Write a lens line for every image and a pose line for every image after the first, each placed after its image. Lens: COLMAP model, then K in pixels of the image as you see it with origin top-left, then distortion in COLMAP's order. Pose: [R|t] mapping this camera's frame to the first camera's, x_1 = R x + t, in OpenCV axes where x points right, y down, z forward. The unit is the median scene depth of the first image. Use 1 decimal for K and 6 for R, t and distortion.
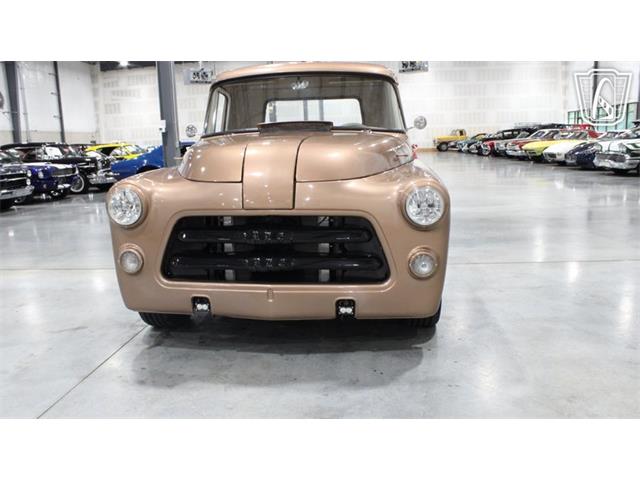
lens RADIAL K [[533.2, 0, 320.0], [0, 533.2, 240.0], [0, 0, 1]] dist [-0.161723, 0.135806]
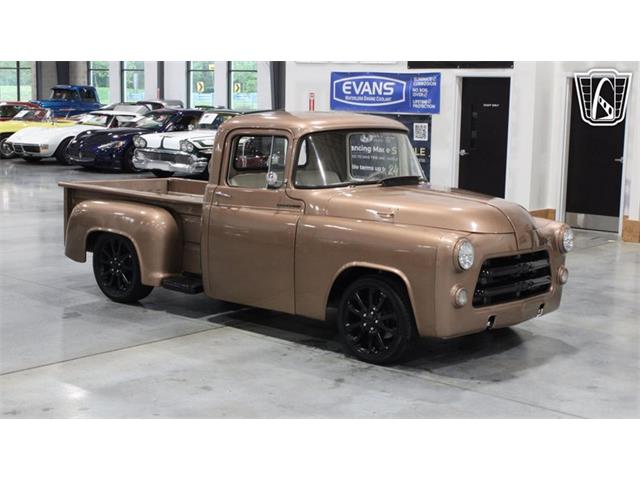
lens RADIAL K [[1020.5, 0, 320.0], [0, 1020.5, 240.0], [0, 0, 1]] dist [-0.036267, -0.000609]
pose [[0.587137, -0.068622, 0.806574, -1.998112], [0.105062, 0.994432, 0.008126, -0.121425], [-0.802641, 0.079969, 0.591077, -0.181869]]
